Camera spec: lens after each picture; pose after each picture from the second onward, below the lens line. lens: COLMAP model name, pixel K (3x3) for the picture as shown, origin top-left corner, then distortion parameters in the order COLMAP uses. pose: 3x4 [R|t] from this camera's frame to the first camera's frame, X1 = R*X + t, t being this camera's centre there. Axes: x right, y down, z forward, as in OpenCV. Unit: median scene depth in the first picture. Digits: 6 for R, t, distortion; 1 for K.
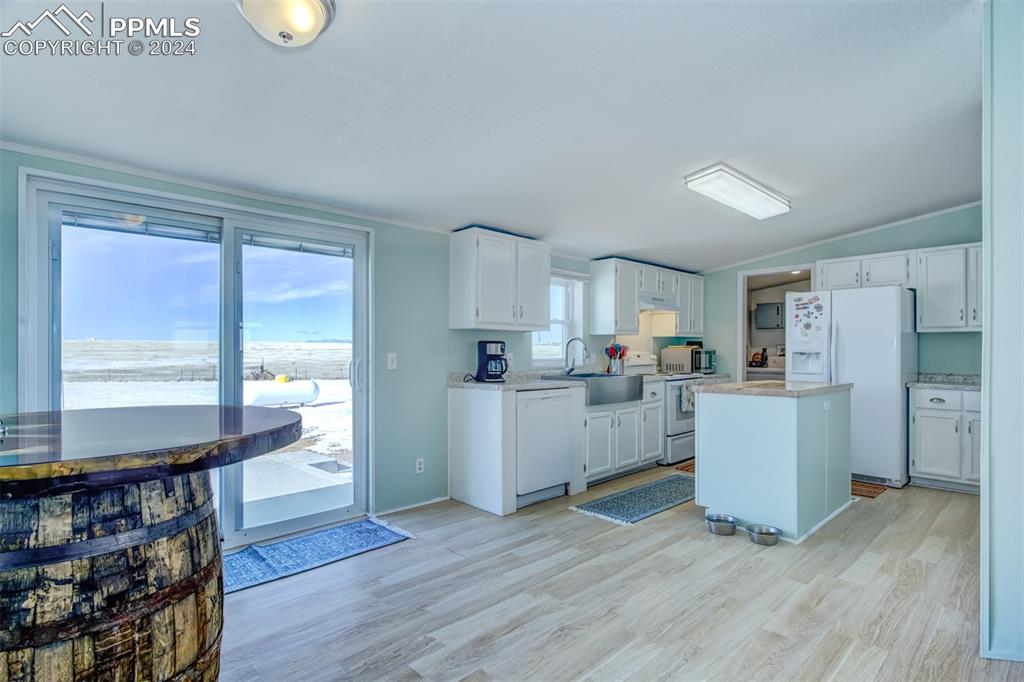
lens RADIAL K [[501.5, 0, 506.5], [0, 501.5, 345.2], [0, 0, 1]] dist [-0.006821, -0.000026]
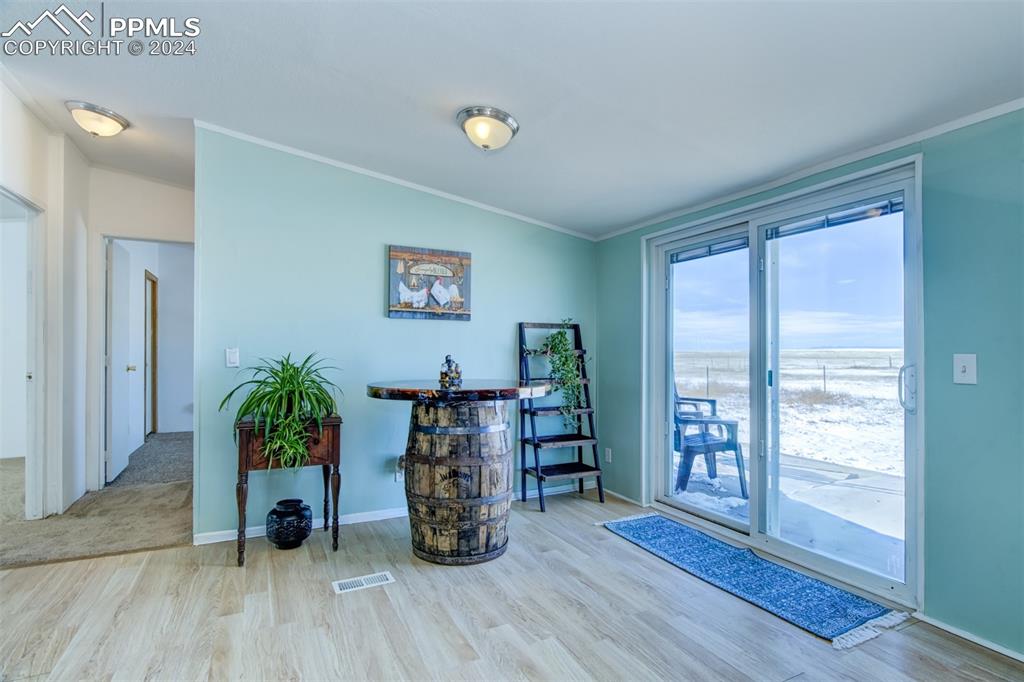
lens RADIAL K [[501.5, 0, 506.6], [0, 501.5, 348.9], [0, 0, 1]] dist [-0.006821, -0.000026]
pose [[-0.282423, -0.005424, -0.959275, 0.548957], [0.008375, 0.999932, -0.008119, 0.011260], [0.959253, -0.010327, -0.282358, 0.801053]]
